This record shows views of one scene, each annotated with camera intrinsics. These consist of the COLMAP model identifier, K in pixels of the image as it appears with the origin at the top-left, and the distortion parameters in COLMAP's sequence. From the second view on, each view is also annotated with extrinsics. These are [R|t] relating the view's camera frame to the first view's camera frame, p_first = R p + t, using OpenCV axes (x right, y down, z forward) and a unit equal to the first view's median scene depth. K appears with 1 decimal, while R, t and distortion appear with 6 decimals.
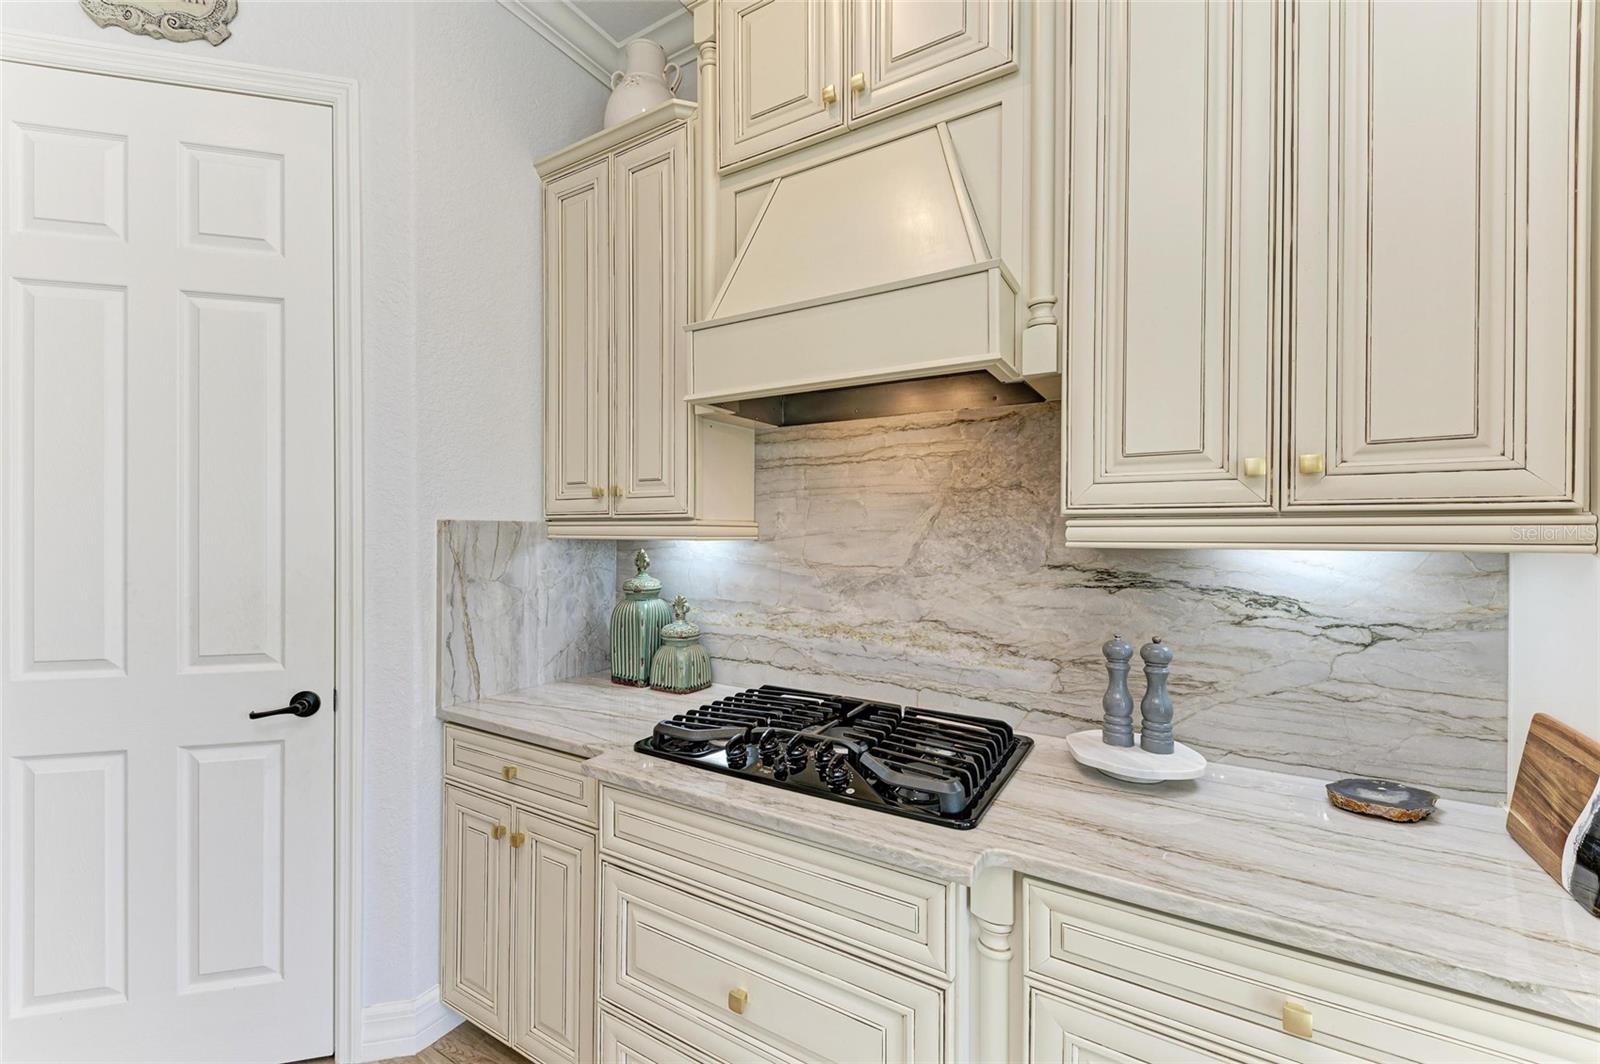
lens RADIAL K [[637.0, 0, 799.0], [0, 637.0, 537.3], [0, 0, 1]] dist [0.012181, -0.000068]
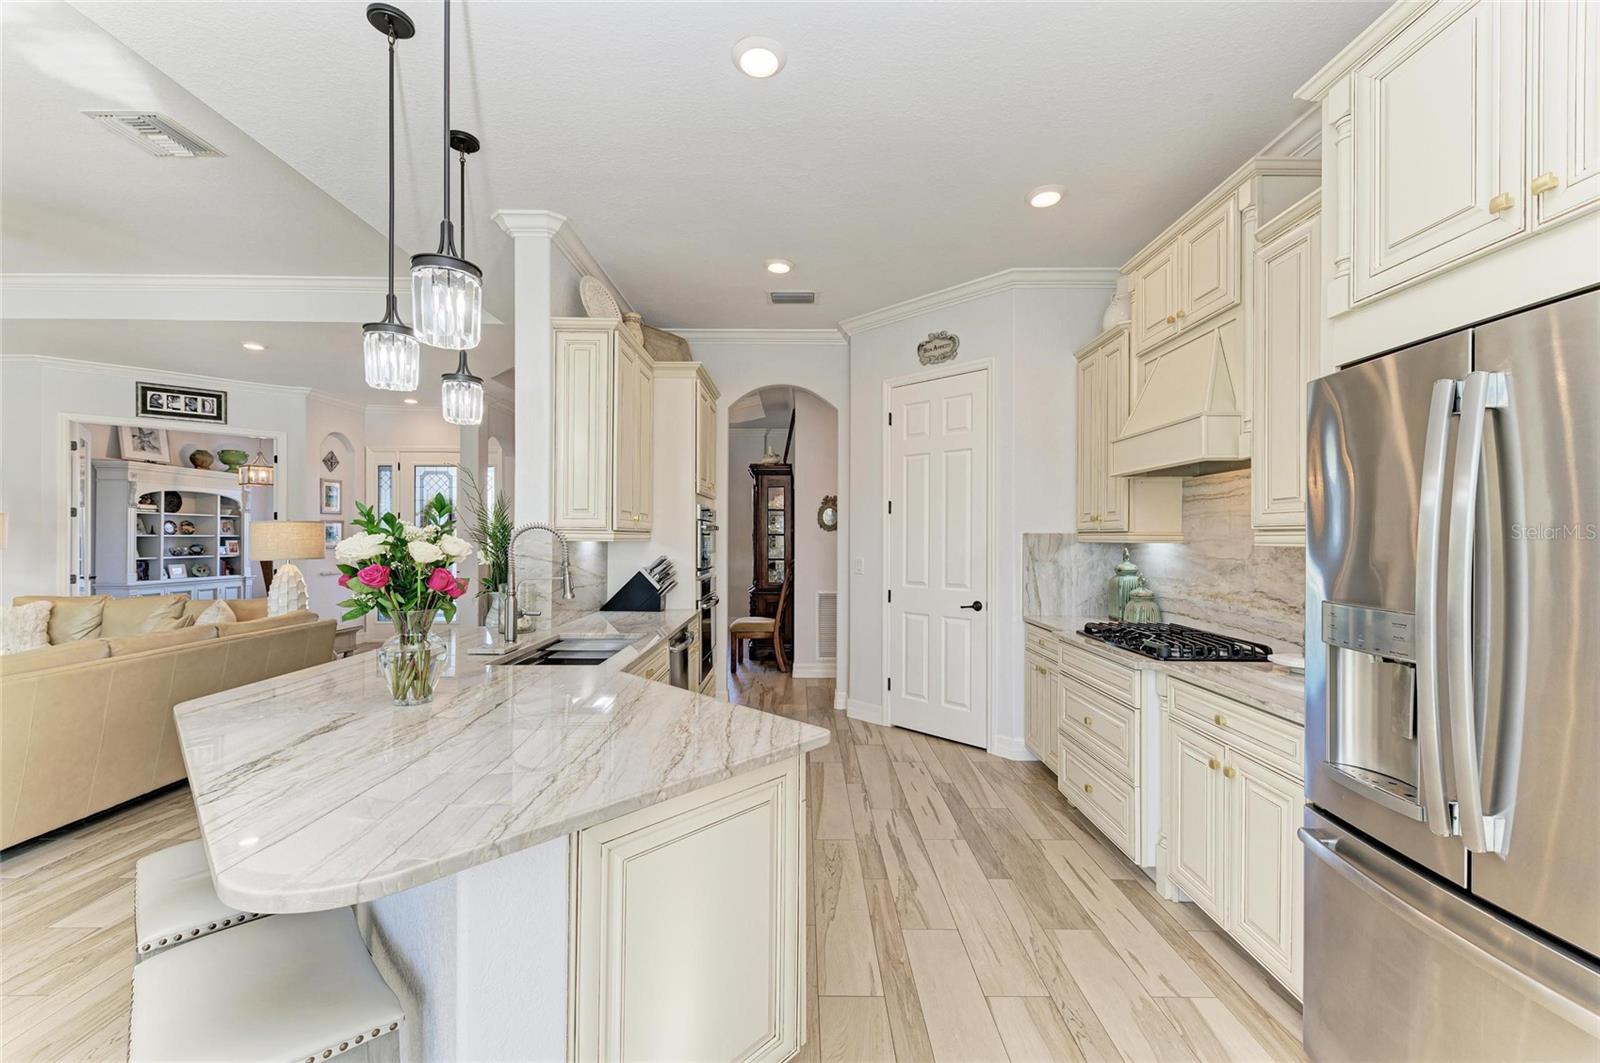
lens RADIAL K [[637.0, 0, 799.0], [0, 637.0, 536.8], [0, 0, 1]] dist [0.012181, -0.000068]
pose [[0.508960, -0.002306, -0.860787, 0.946803], [-0.008390, 0.999936, -0.007640, 0.009262], [0.860749, 0.011110, 0.508908, -0.812980]]
